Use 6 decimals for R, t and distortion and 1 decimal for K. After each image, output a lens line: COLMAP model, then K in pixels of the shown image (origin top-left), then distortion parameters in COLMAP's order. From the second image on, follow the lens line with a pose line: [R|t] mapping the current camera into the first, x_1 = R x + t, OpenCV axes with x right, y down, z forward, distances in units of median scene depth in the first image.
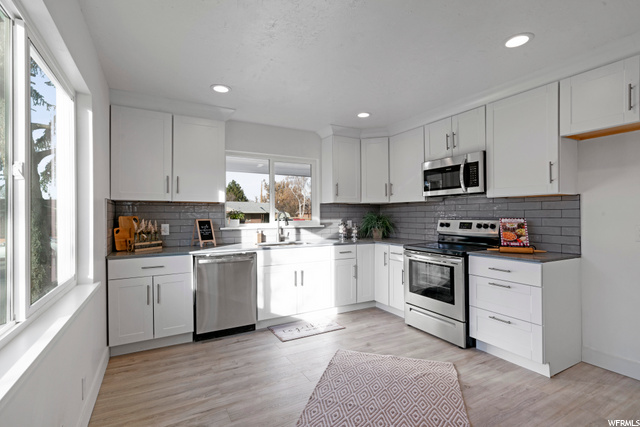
lens RADIAL K [[301.5, 0, 316.9], [0, 301.5, 214.7], [0, 0, 1]] dist [0.001558, 0.000843]
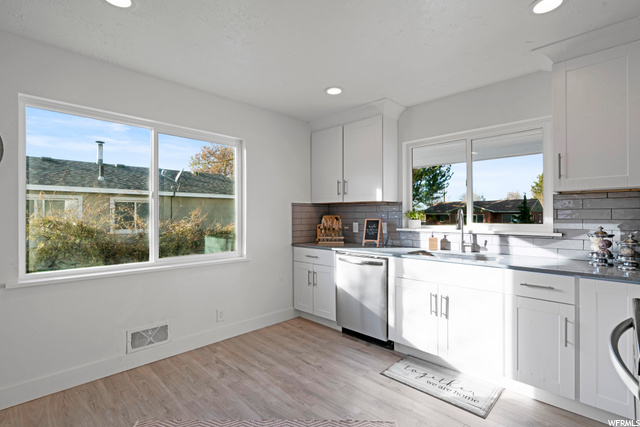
lens RADIAL K [[301.5, 0, 317.3], [0, 301.5, 214.1], [0, 0, 1]] dist [0.001558, 0.000843]
pose [[0.289891, 0.001056, -0.957059, 0.567532], [0.002845, 0.999994, 0.001965, -0.003549], [0.957056, -0.003292, 0.289886, 0.572197]]
